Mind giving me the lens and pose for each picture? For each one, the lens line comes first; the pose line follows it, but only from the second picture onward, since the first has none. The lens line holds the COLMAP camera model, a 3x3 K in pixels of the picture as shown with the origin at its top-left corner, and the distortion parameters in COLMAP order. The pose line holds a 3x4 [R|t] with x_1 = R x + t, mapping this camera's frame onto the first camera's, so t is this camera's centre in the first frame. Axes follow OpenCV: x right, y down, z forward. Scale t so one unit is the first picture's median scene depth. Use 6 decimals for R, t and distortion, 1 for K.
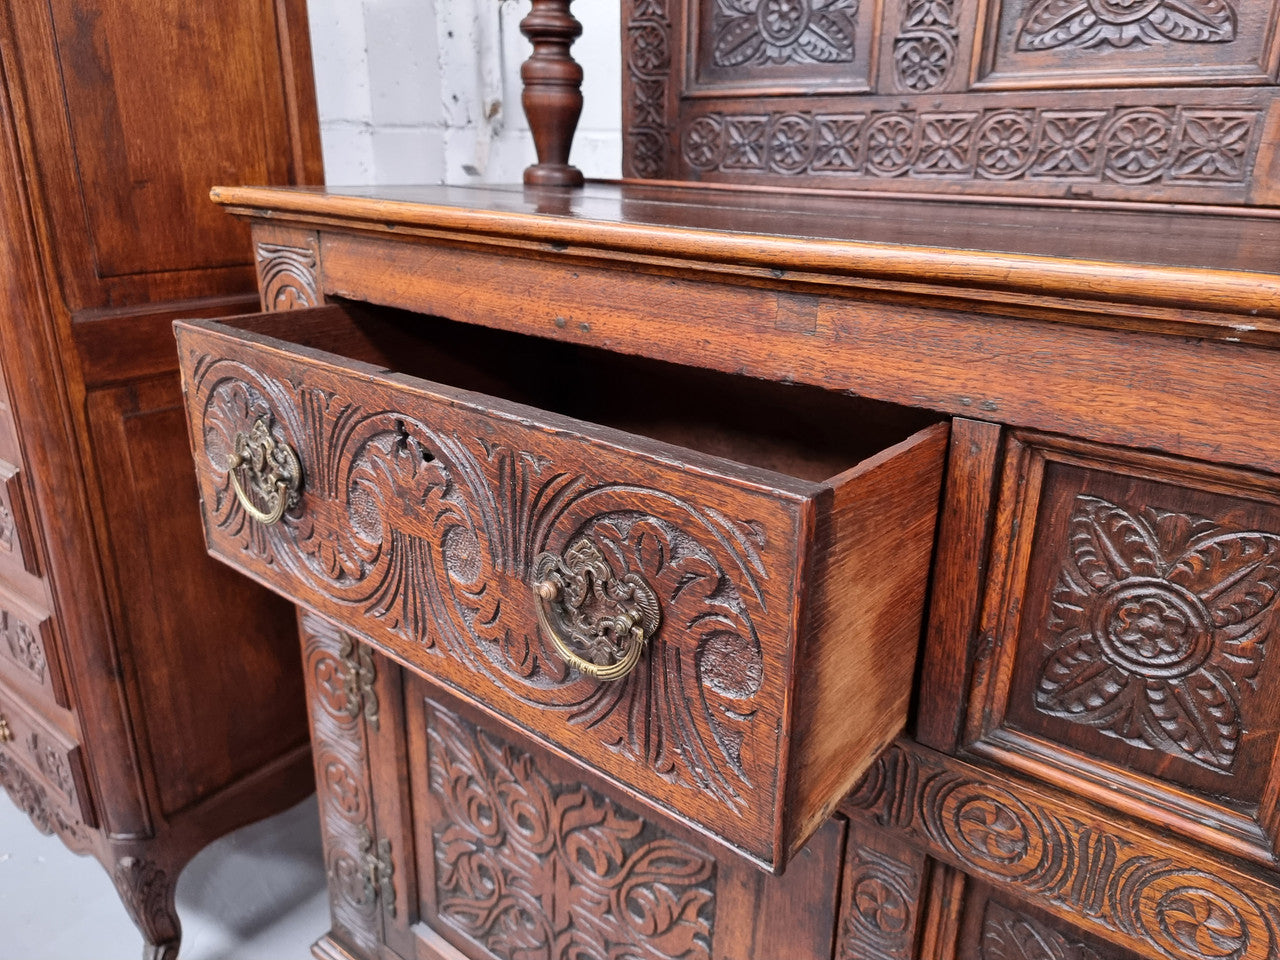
lens RADIAL K [[904.2, 0, 647.6], [0, 904.2, 463.2], [0, 0, 1]] dist [0.062483, -0.064909]
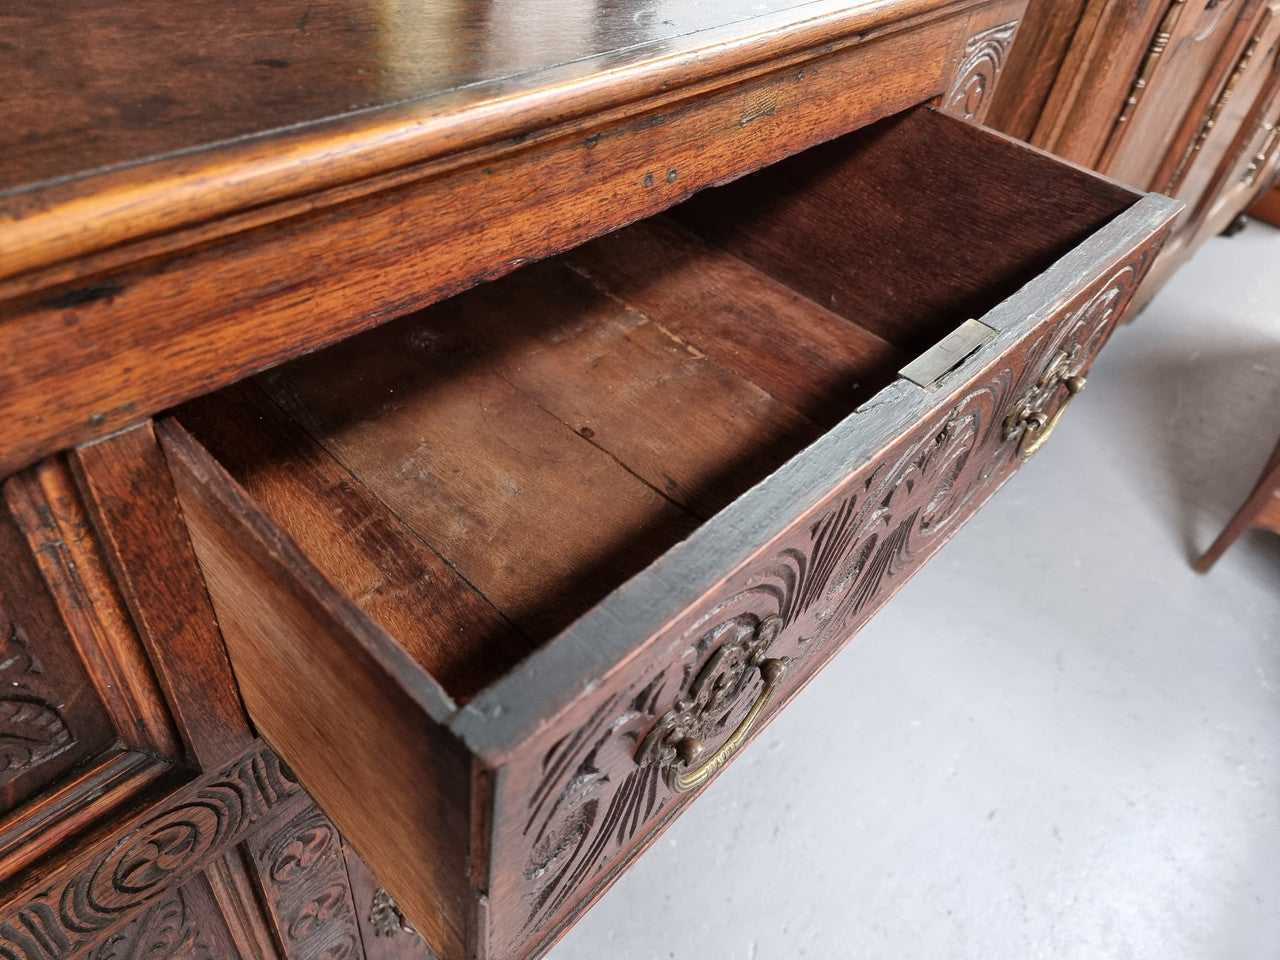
lens RADIAL K [[904.2, 0, 647.6], [0, 904.2, 463.2], [0, 0, 1]] dist [0.062483, -0.064909]
pose [[0.084160, -0.666606, 0.740644, 0.119111], [0.214205, 0.738007, 0.639892, -0.147523], [-0.973156, 0.104797, 0.204901, 0.152319]]
